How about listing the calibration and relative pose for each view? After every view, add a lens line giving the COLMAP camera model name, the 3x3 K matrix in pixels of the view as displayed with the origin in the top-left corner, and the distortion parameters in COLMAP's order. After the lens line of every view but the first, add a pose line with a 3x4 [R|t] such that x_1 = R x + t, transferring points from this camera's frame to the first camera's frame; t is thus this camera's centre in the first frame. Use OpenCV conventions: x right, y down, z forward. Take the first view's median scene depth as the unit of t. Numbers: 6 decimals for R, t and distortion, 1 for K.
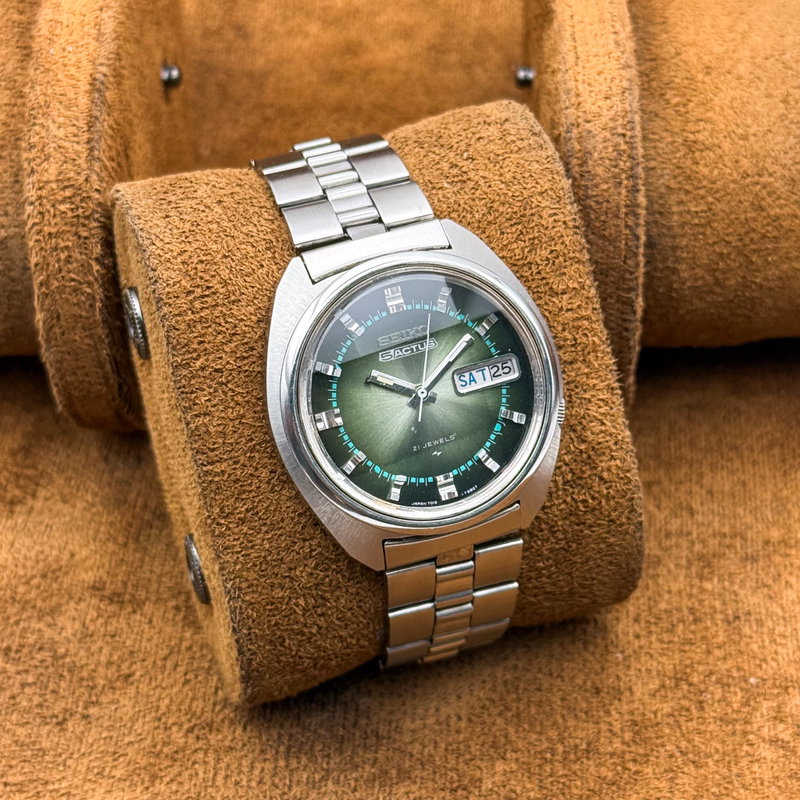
lens RADIAL K [[1920.2, 0, 400.0], [0, 1920.2, 400.0], [0, 0, 1]] dist [0.099931, 0.647588]
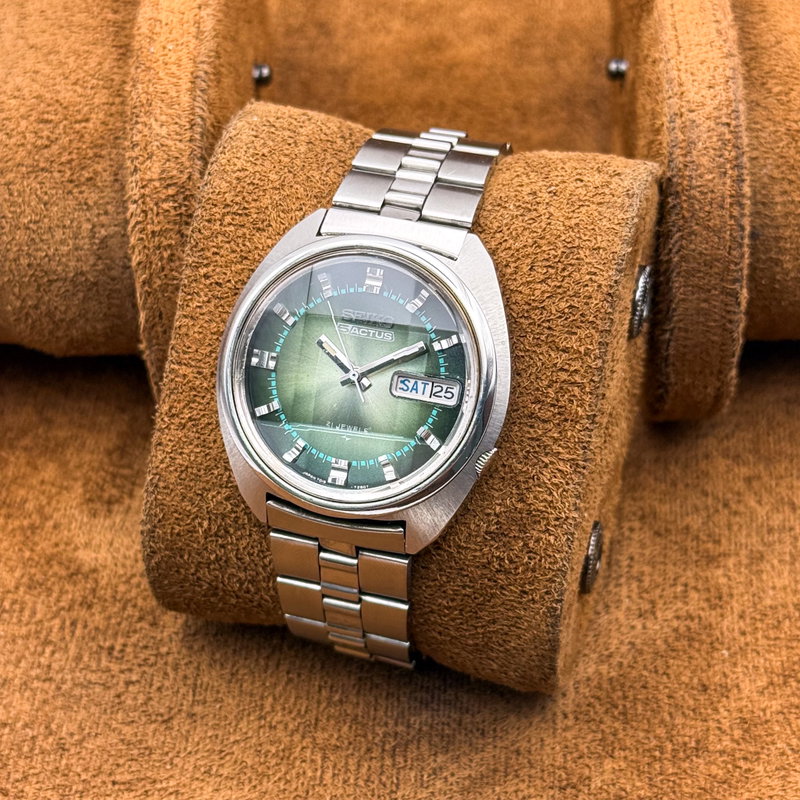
lens RADIAL K [[1920.2, 0, 400.0], [0, 1920.2, 400.0], [0, 0, 1]] dist [0.099931, 0.647588]
pose [[0.826011, 0.388963, -0.407938, 0.419495], [-0.404910, 0.912955, 0.050610, -0.048719], [0.392114, 0.123374, 0.911606, 0.095136]]
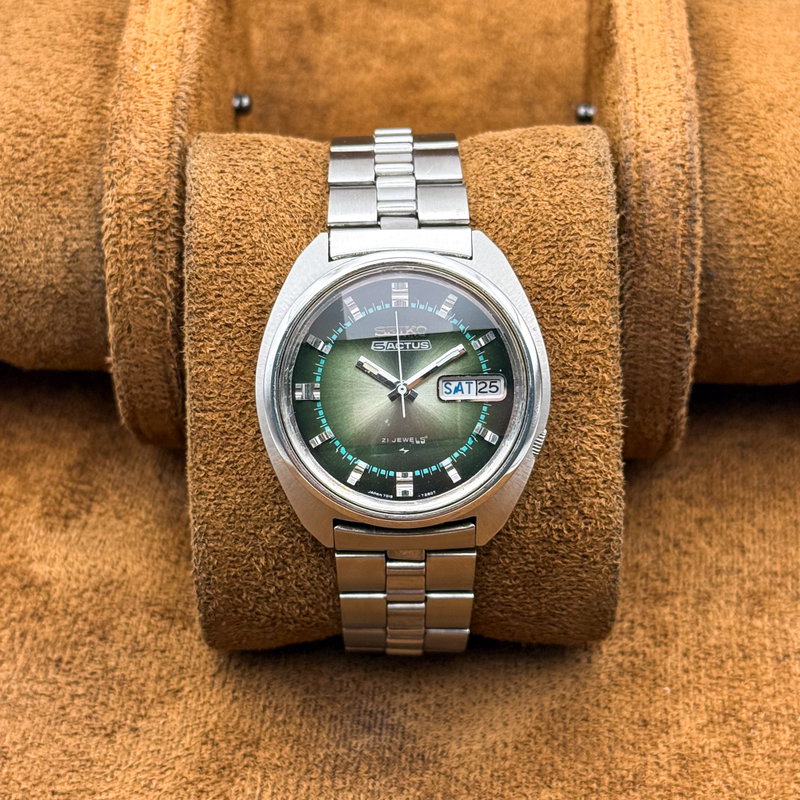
lens RADIAL K [[1920.2, 0, 400.0], [0, 1920.2, 400.0], [0, 0, 1]] dist [0.099931, 0.647588]
pose [[0.955742, 0.218591, -0.196914, 0.201095], [-0.216707, 0.975734, 0.031336, -0.027740], [0.198985, 0.012724, 0.979920, -0.002237]]
